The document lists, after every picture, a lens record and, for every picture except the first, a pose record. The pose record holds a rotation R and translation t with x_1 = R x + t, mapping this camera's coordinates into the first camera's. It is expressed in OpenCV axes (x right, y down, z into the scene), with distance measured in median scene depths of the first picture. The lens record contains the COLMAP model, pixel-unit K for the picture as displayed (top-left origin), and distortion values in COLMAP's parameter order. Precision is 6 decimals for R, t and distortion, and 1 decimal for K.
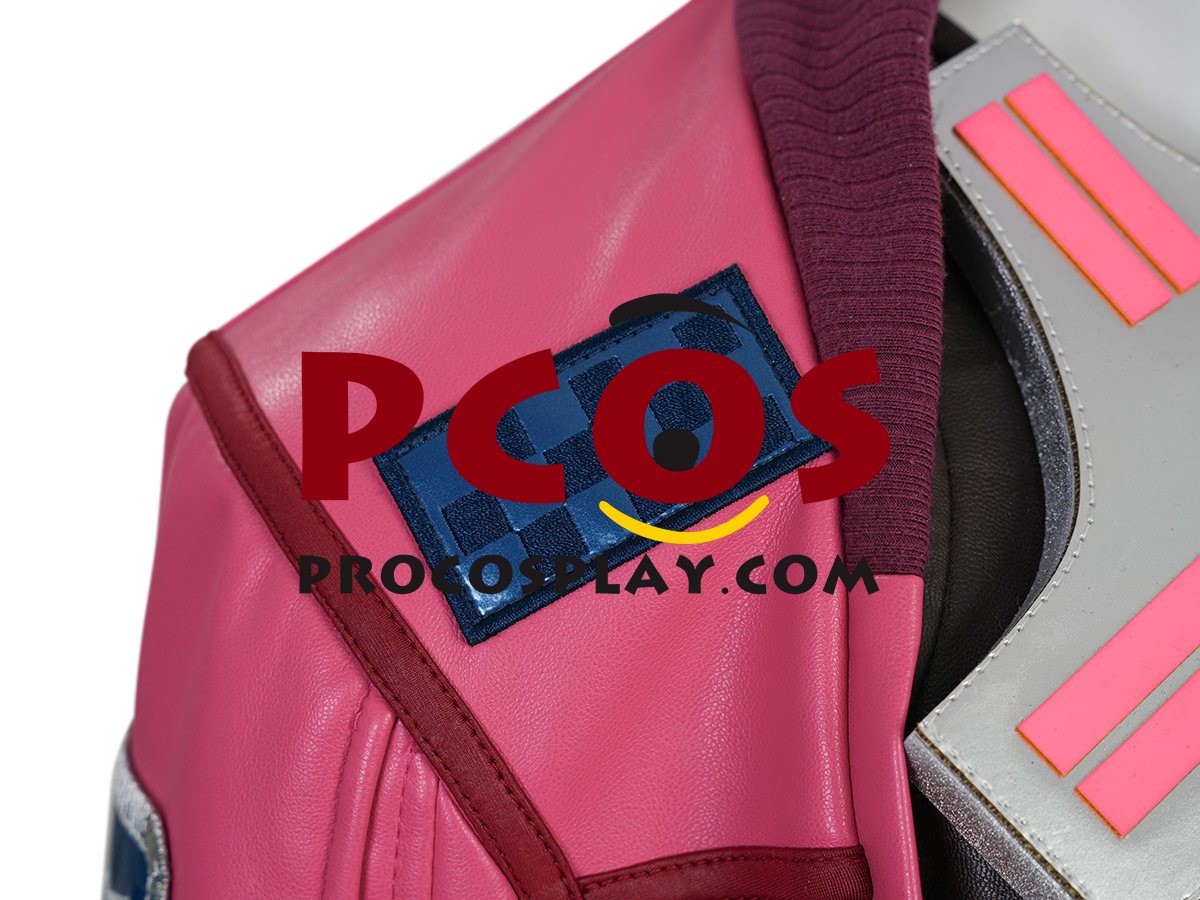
lens RADIAL K [[2596.9, 0, 600.0], [0, 2596.9, 450.0], [0, 0, 1]] dist [0.026909, 0.087947]
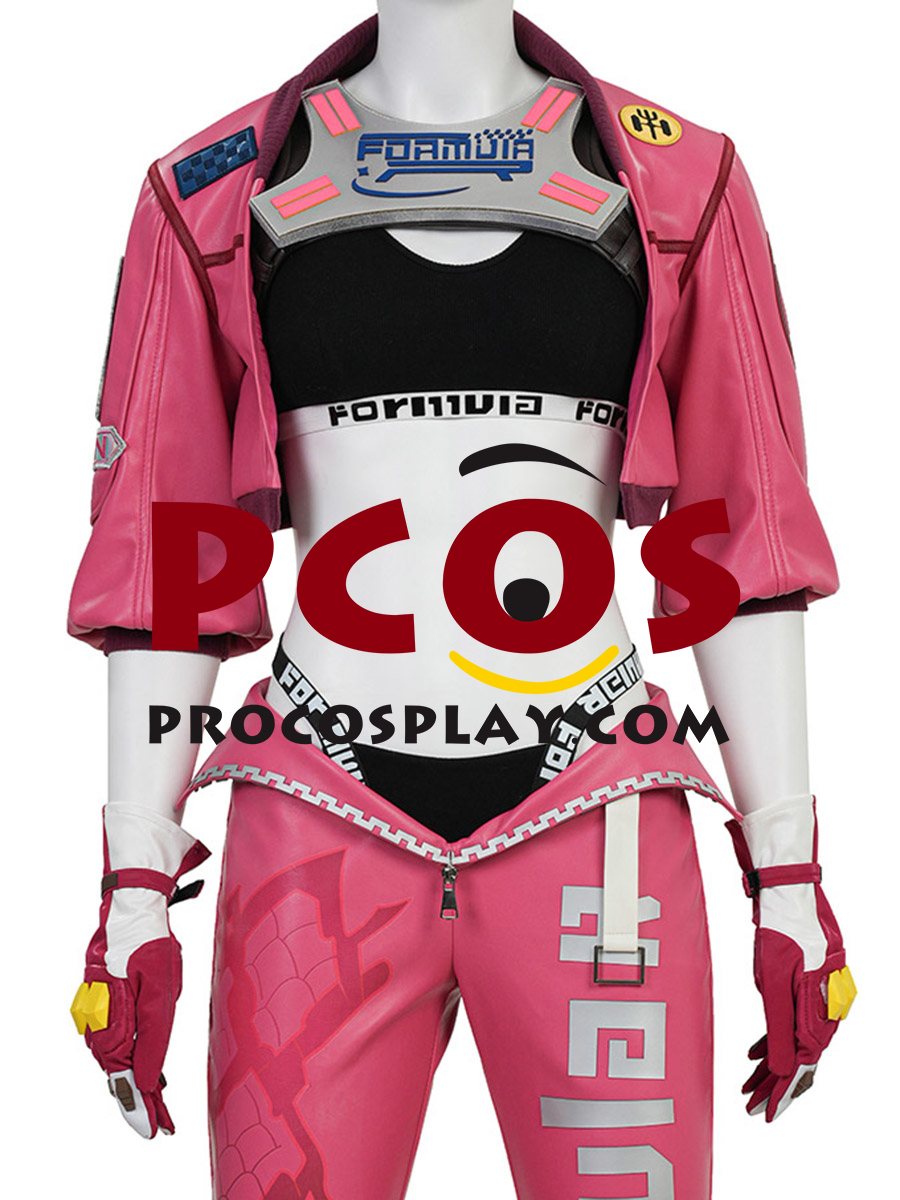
lens RADIAL K [[5100.3, 0, 449.2], [0, 5100.3, 793.9], [0, 0, 1]] dist [-0.019596, 4.668615]
pose [[0.915315, 0.017446, -0.402360, 3.995970], [-0.114847, 0.968885, -0.219252, 2.989130], [0.386016, 0.246895, 0.888839, -6.522948]]
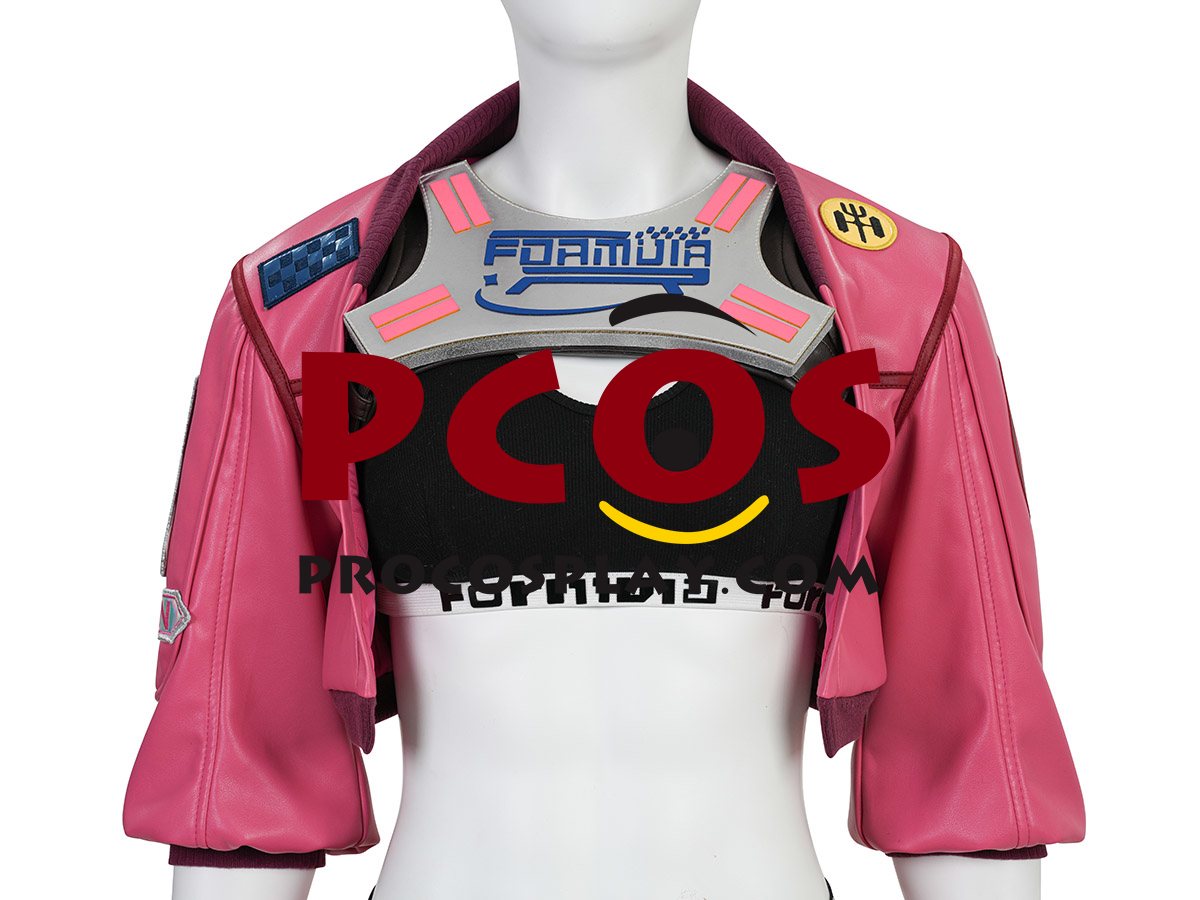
lens RADIAL K [[2463.5, 0, 600.0], [0, 2463.5, 450.0], [0, 0, 1]] dist [-0.068568, -0.047666]
pose [[0.907472, 0.025431, -0.419342, 1.812471], [-0.133102, 0.964149, -0.229567, 0.985800], [0.398470, 0.264141, 0.878323, -1.780747]]
